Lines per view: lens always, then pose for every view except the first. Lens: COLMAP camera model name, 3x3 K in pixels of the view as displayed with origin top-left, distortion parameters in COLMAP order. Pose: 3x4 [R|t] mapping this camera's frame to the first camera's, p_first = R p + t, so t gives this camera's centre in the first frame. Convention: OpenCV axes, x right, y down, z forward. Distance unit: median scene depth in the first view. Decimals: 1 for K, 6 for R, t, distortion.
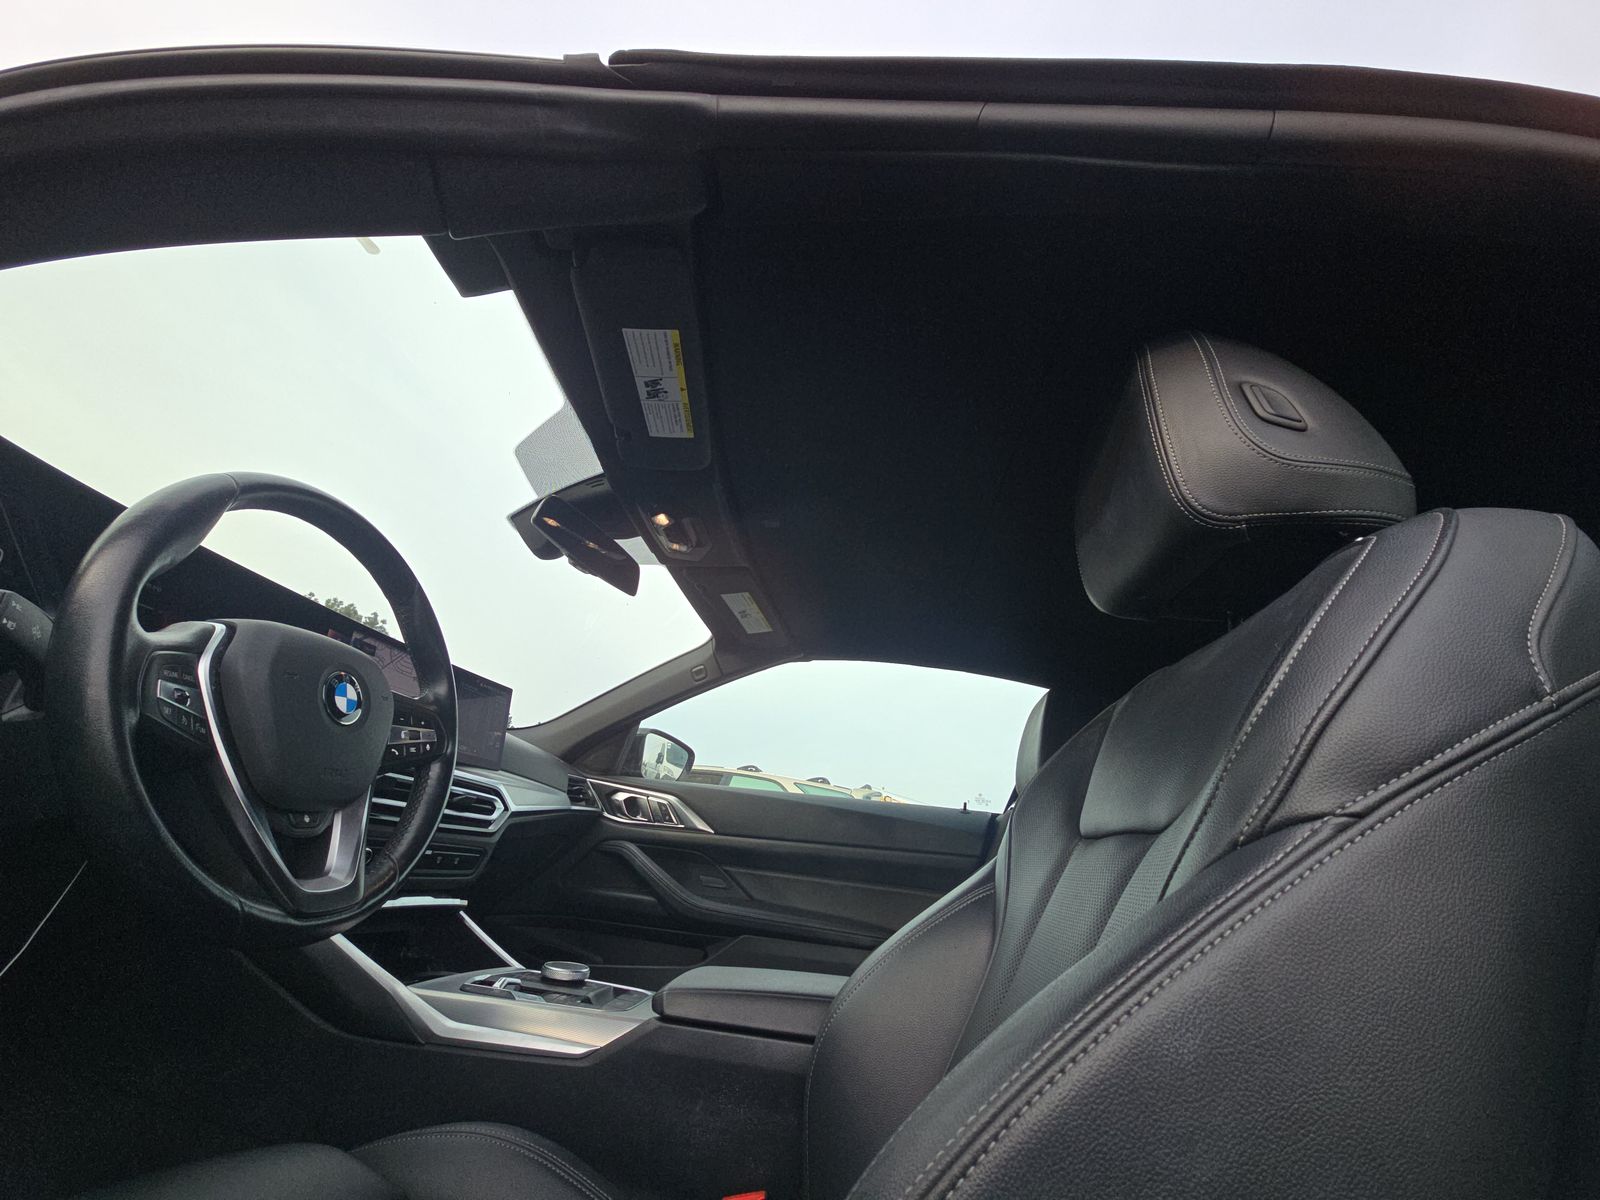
lens RADIAL K [[659.4, 0, 800.0], [0, 659.4, 600.0], [0, 0, 1]] dist [0.004818, 0.000384]
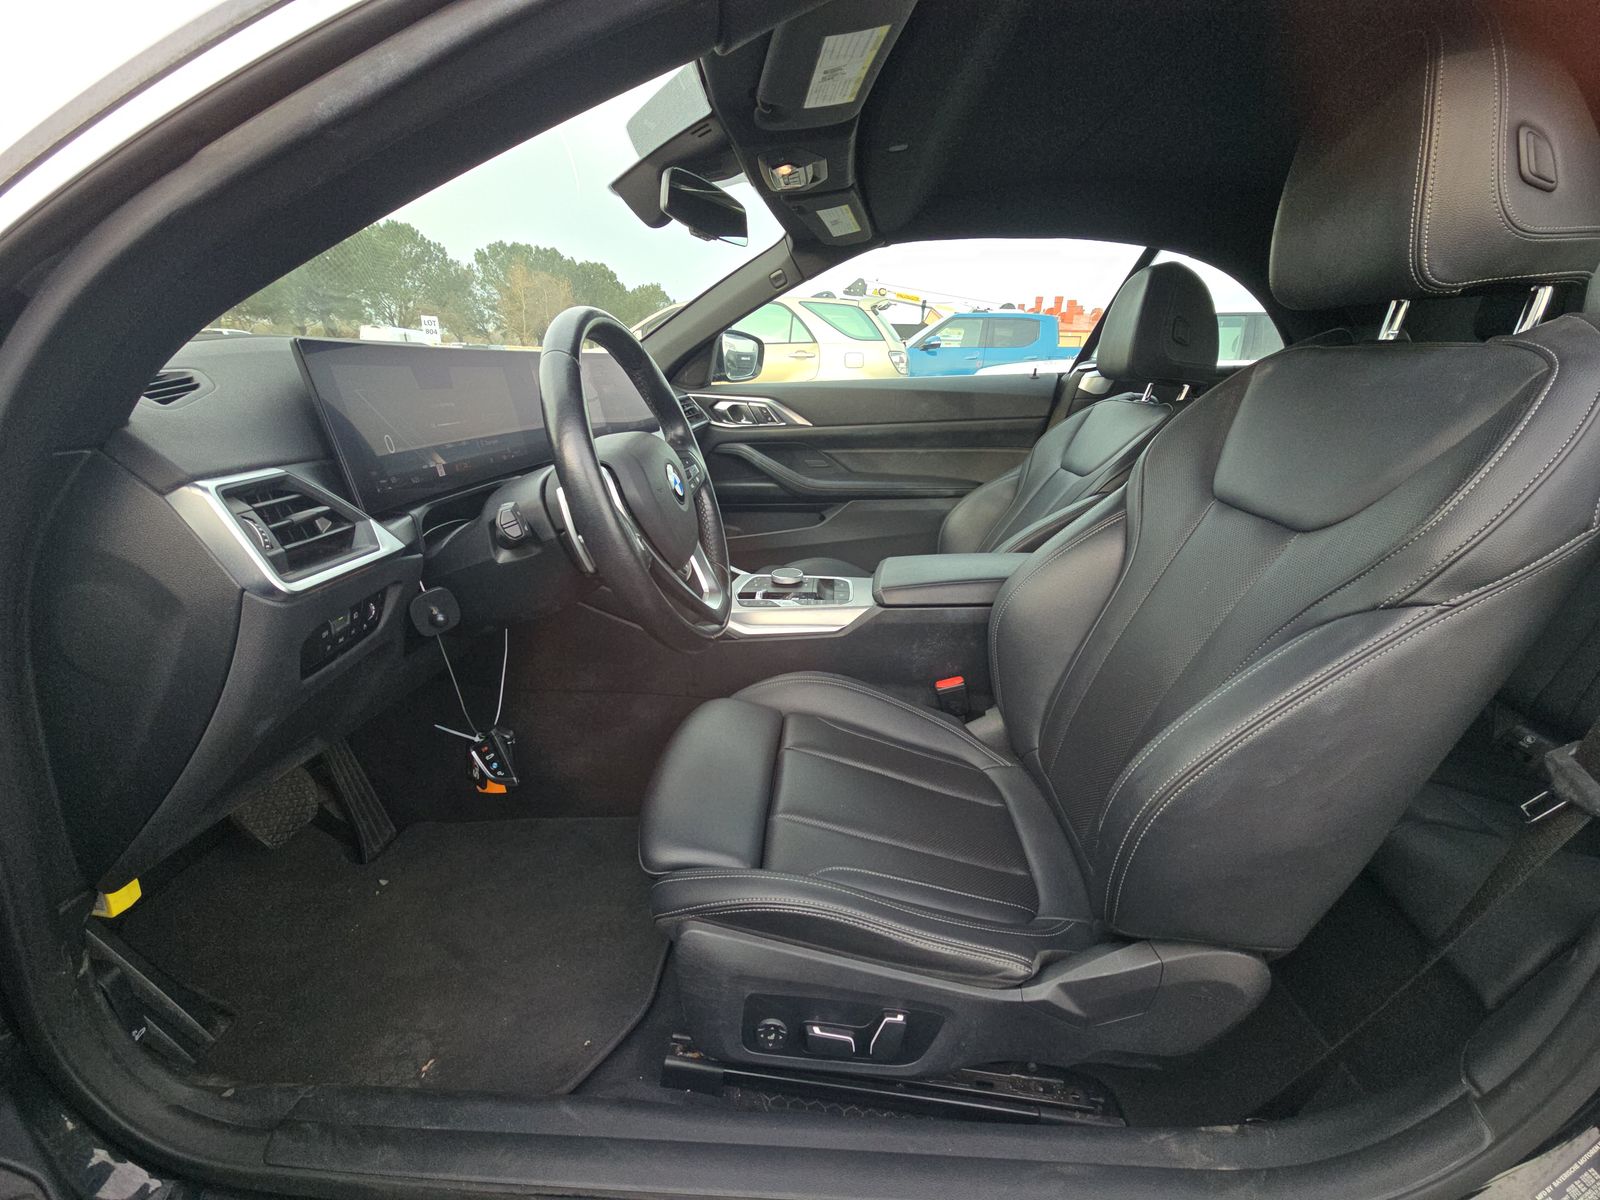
lens RADIAL K [[659.4, 0, 800.0], [0, 659.4, 600.0], [0, 0, 1]] dist [0.004818, 0.000384]
pose [[0.990116, -0.136915, -0.030402, -0.161953], [0.122207, 0.735869, 0.666005, -0.193672], [-0.068814, -0.663138, 0.745328, -0.054536]]
